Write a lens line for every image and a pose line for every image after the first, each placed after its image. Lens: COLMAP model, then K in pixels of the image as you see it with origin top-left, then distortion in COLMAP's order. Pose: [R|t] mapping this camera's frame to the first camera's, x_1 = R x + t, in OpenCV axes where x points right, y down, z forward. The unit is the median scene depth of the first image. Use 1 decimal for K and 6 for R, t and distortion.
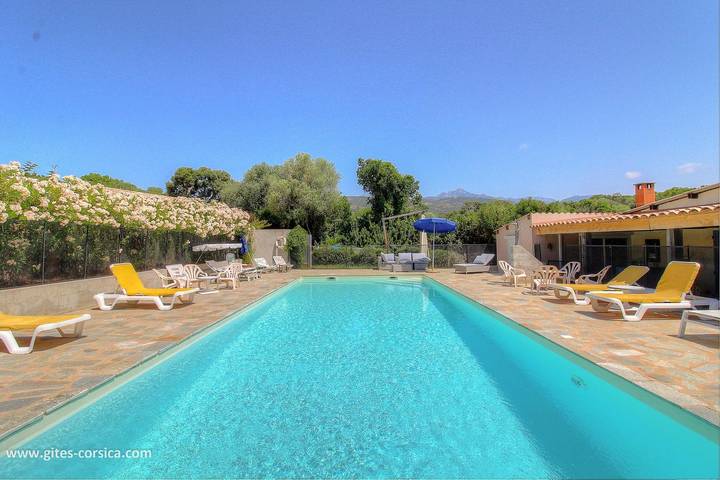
lens RADIAL K [[339.1, 0, 360.0], [0, 339.1, 240.0], [0, 0, 1]] dist [-0.002118, -0.000566]
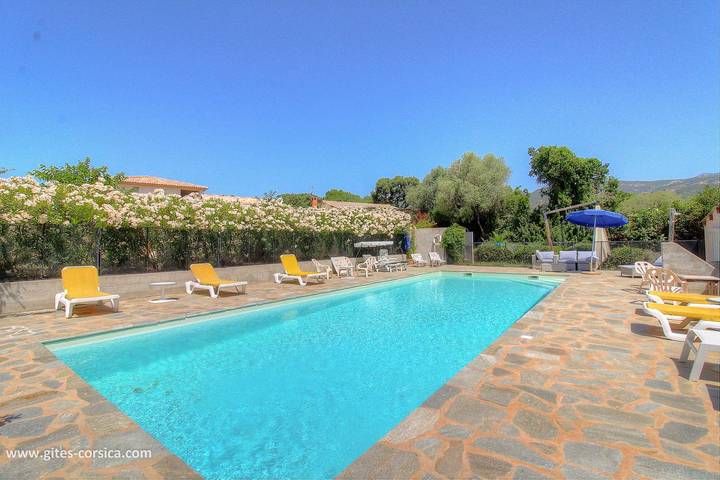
lens RADIAL K [[339.1, 0, 360.0], [0, 339.1, 240.0], [0, 0, 1]] dist [-0.002118, -0.000566]
pose [[0.791224, -0.007373, -0.611482, 0.232888], [0.012838, 0.999907, 0.004556, -0.000621], [0.611392, -0.011456, 0.791245, -0.015401]]
